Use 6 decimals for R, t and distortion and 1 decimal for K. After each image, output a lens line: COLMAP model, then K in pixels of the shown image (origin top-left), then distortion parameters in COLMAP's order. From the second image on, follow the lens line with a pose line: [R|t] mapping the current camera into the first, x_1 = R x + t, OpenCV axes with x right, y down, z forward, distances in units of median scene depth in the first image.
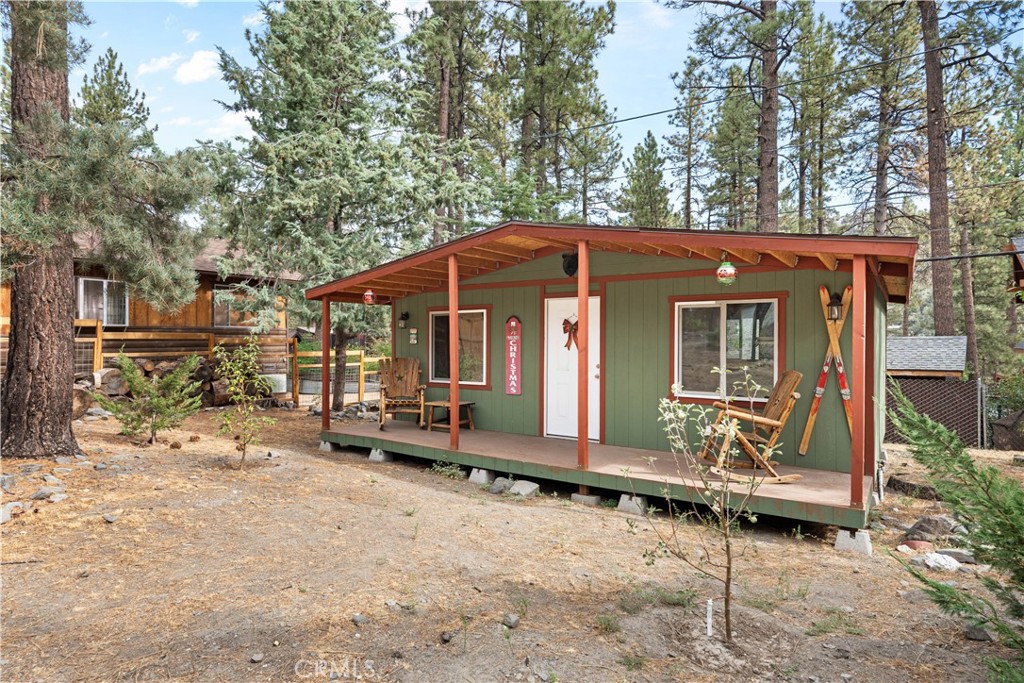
lens RADIAL K [[571.9, 0, 509.7], [0, 571.9, 339.6], [0, 0, 1]] dist [0.002492, 0.000540]
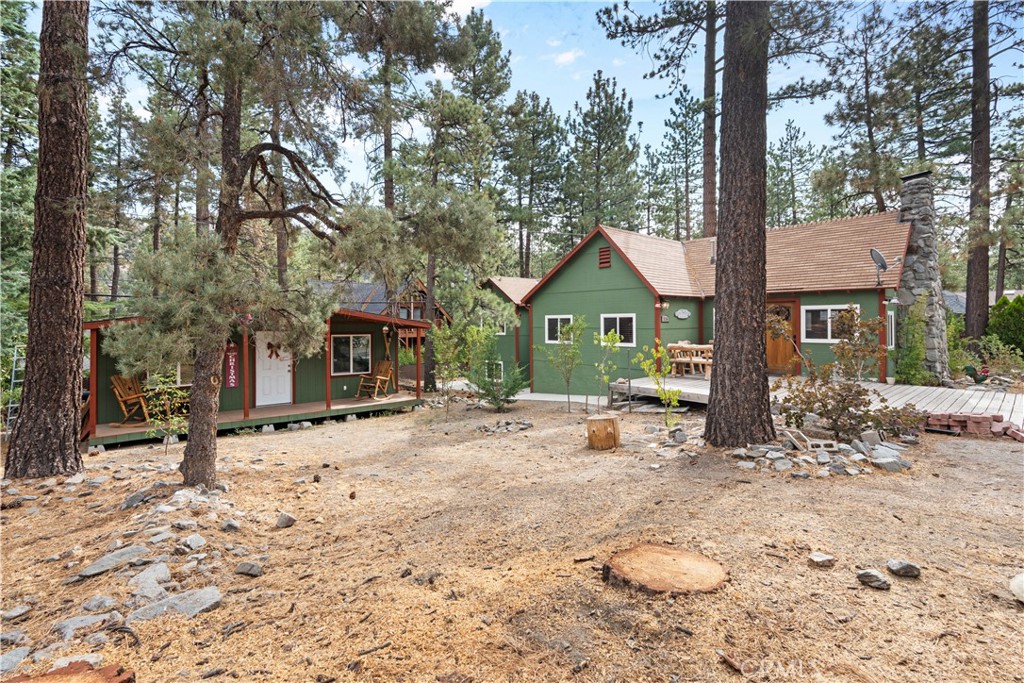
lens RADIAL K [[470.4, 0, 509.5], [0, 470.4, 320.9], [0, 0, 1]] dist [-0.004631, 0.000392]
pose [[0.278146, 0.000607, 0.960539, -1.289467], [0.001509, 0.999998, -0.001069, -0.114602], [-0.960538, 0.001746, 0.278144, -0.213153]]
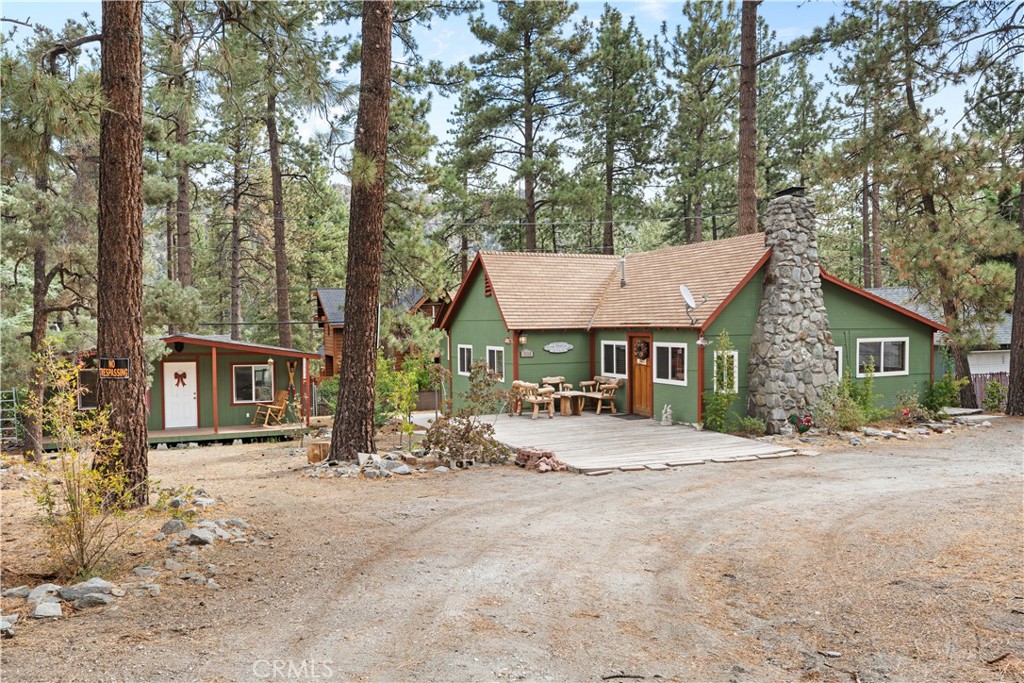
lens RADIAL K [[740.6, 0, 495.2], [0, 740.6, 349.4], [0, 0, 1]] dist [0.003670, 0.008106]
pose [[0.554662, -0.034228, 0.831371, -1.679949], [0.005976, 0.999292, 0.037154, -0.236990], [-0.832054, -0.015640, 0.554474, -1.655014]]
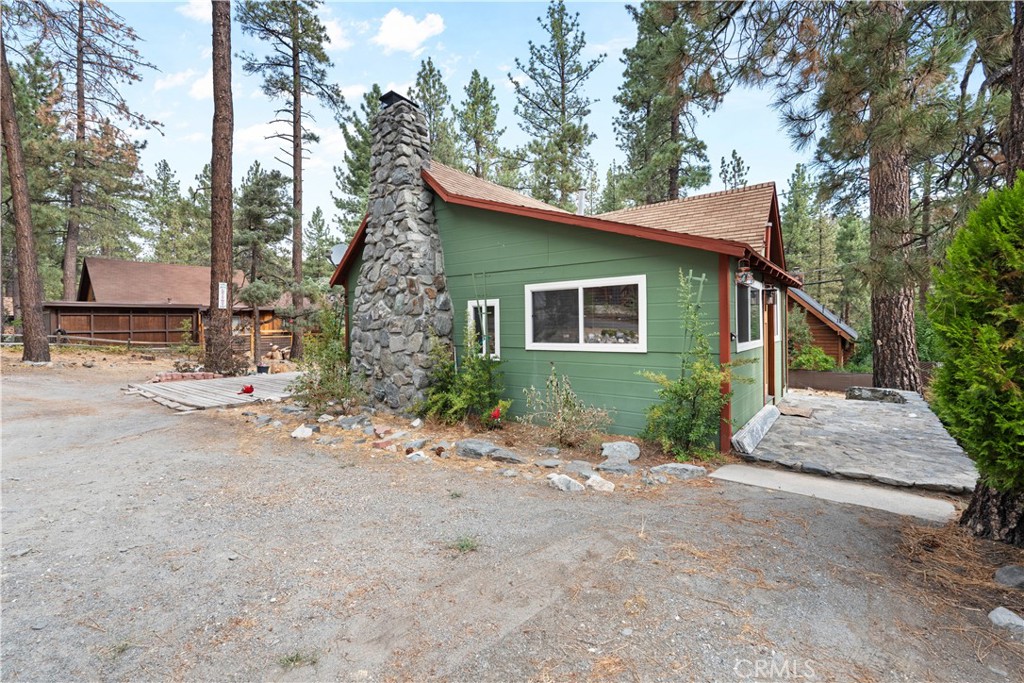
lens RADIAL K [[470.4, 0, 510.6], [0, 470.4, 333.9], [0, 0, 1]] dist [-0.004631, 0.000392]
pose [[0.992197, -0.003427, -0.124630, 1.113206], [0.004375, 0.999964, 0.007334, -0.082880], [0.124601, -0.007822, 0.992176, -2.232905]]
